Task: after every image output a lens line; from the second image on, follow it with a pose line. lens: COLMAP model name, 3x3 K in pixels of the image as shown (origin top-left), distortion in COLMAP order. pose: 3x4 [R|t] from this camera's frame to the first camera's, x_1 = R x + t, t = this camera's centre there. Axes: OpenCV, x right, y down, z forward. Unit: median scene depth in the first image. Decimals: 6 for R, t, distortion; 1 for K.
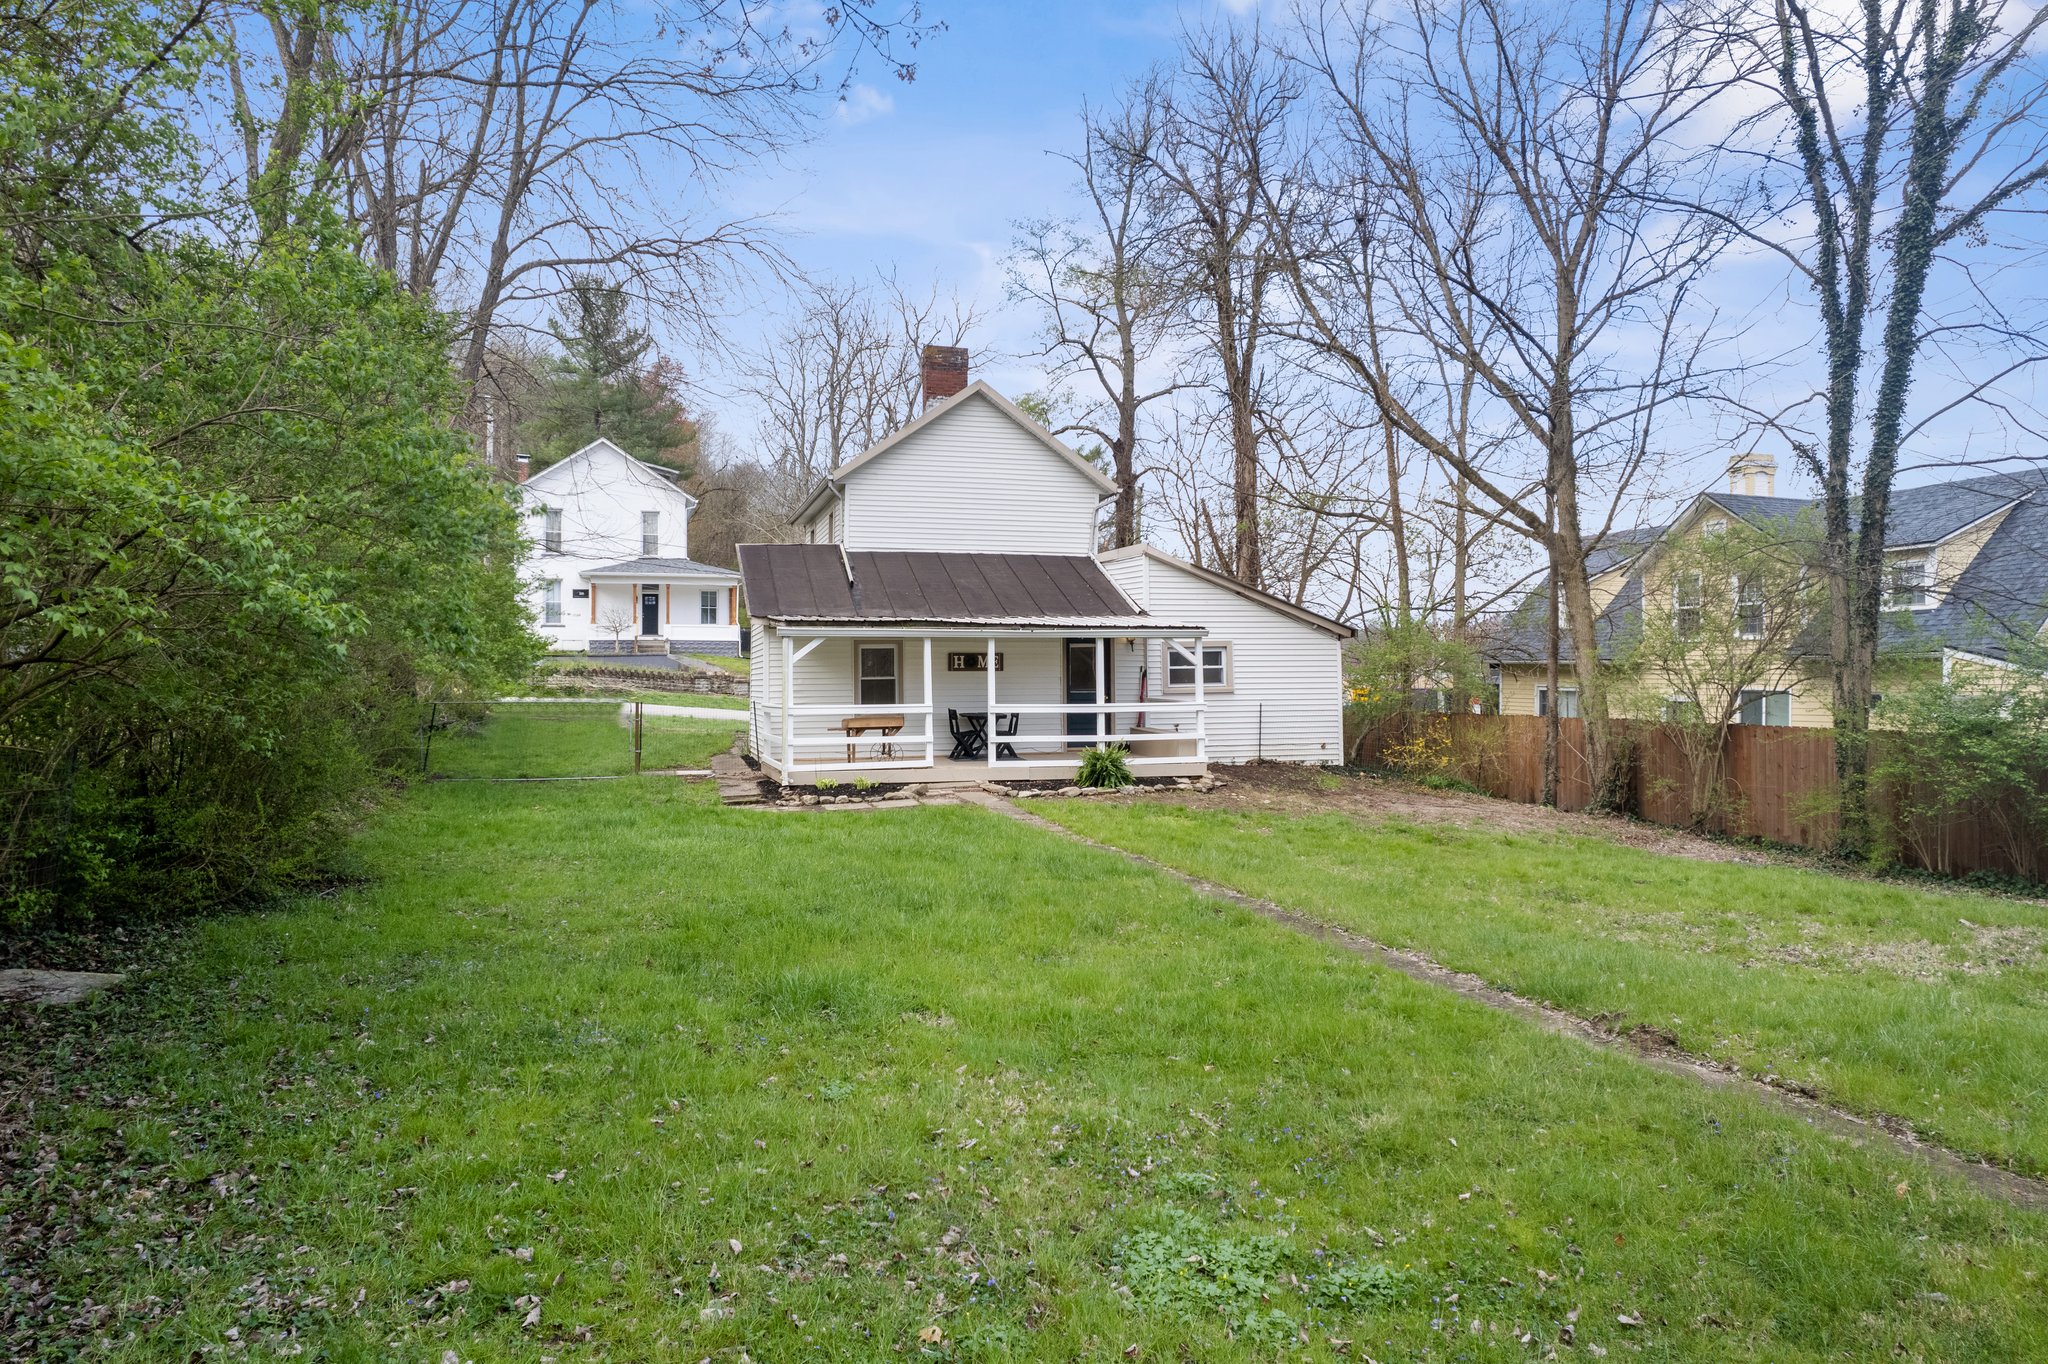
lens RADIAL K [[1305.8, 0, 1027.0], [0, 1305.8, 646.6], [0, 0, 1]] dist [-0.029052, 0.000400]
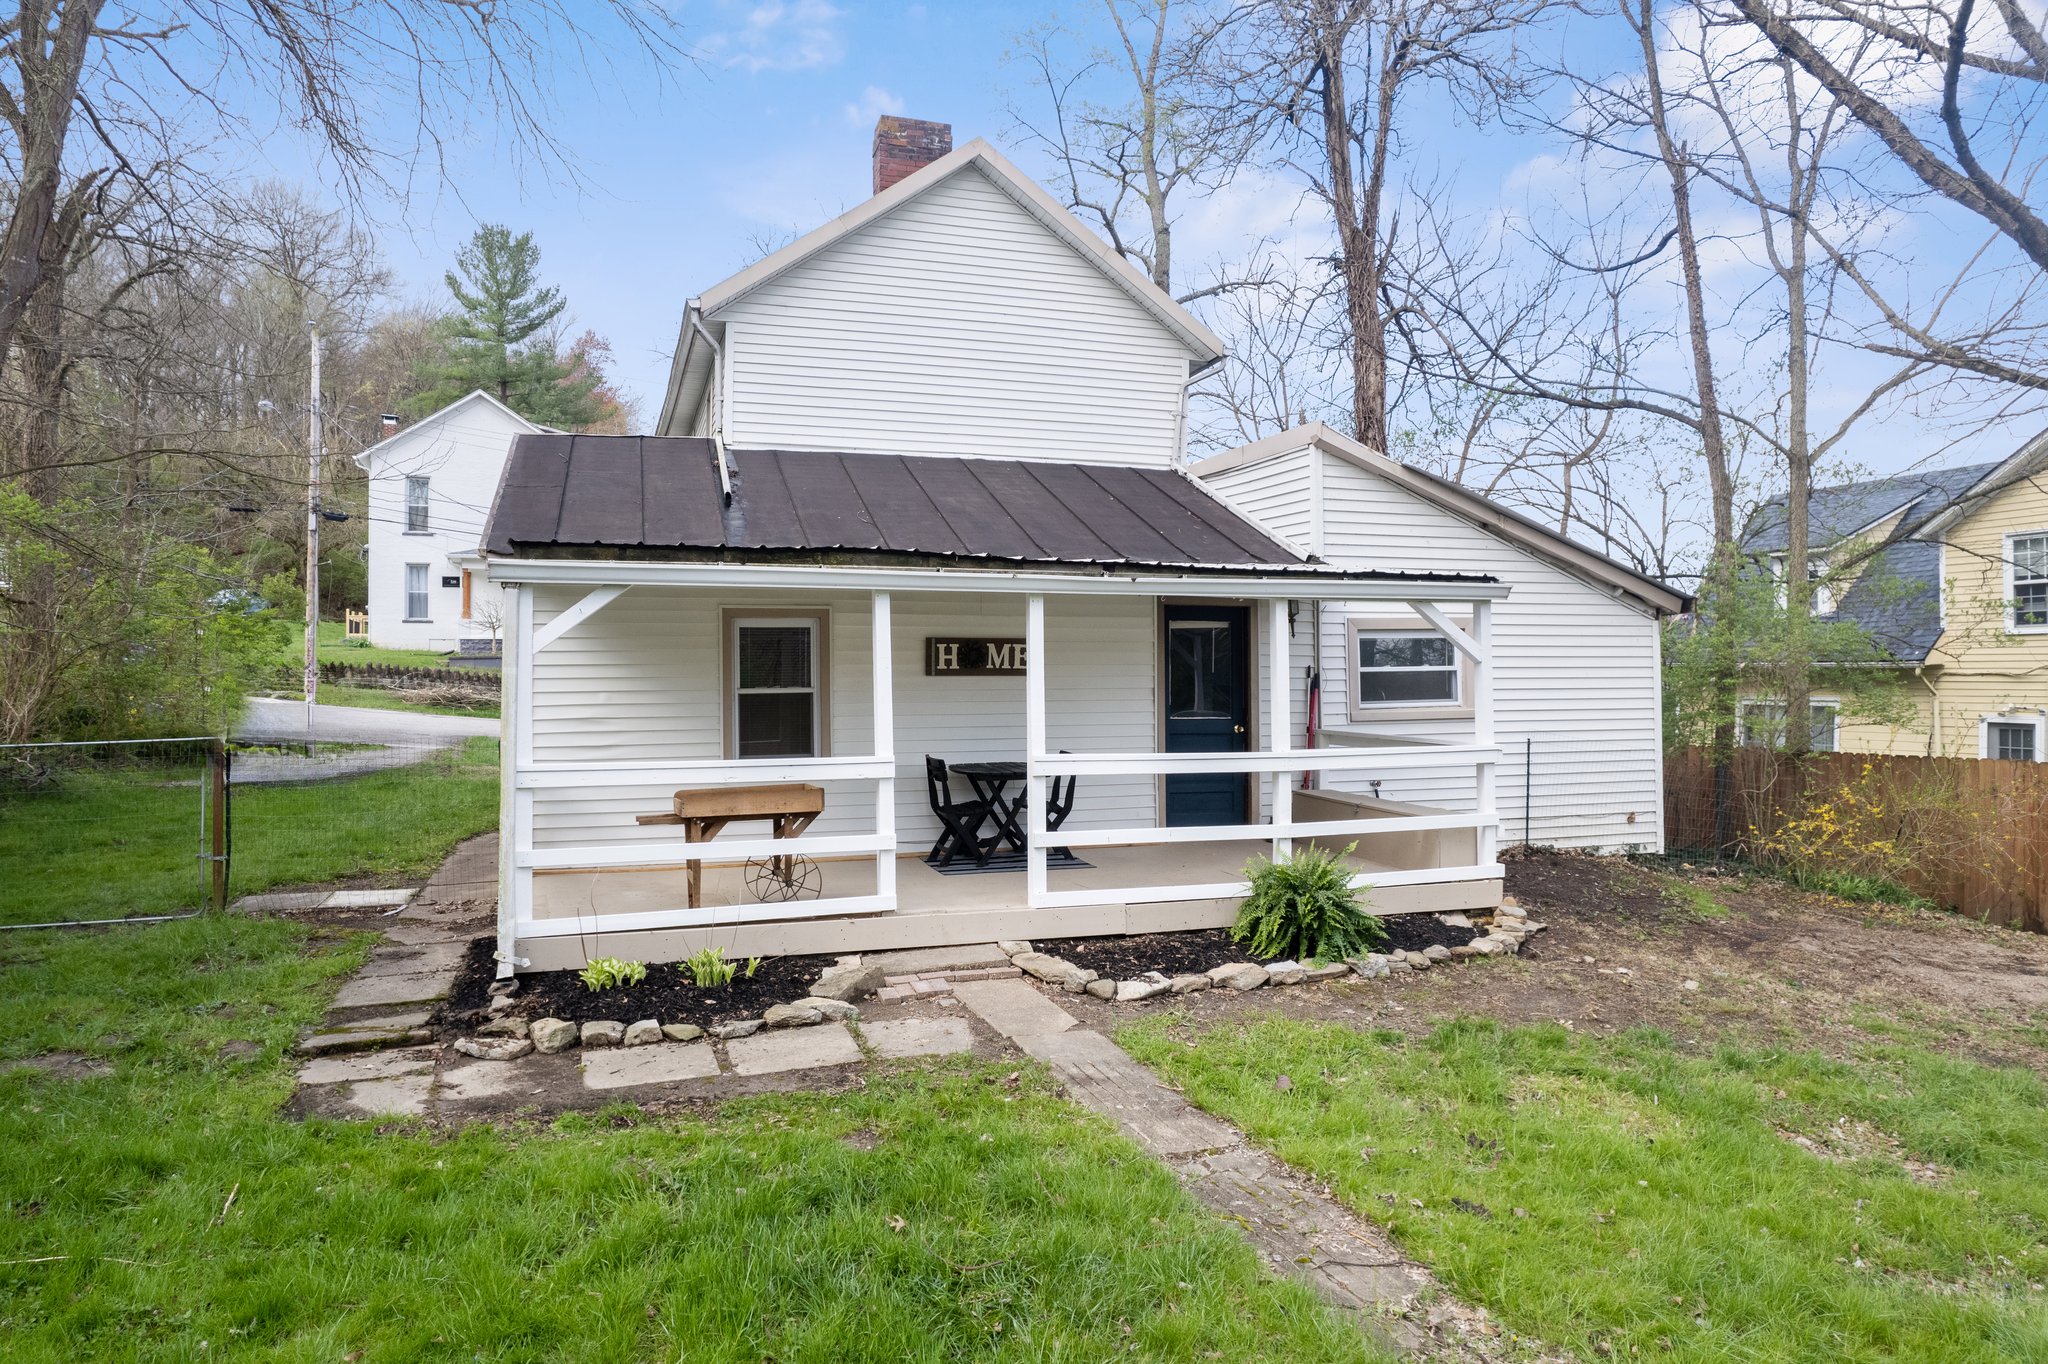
lens RADIAL K [[1319.6, 0, 1024.0], [0, 1319.6, 682.0], [0, 0, 1]] dist [-0.071280, 0.077884]
pose [[0.999486, 0.000117, 0.032072, -0.036797], [-0.000812, 0.999765, 0.021658, 0.009694], [-0.032062, -0.021673, 0.999251, 0.479335]]
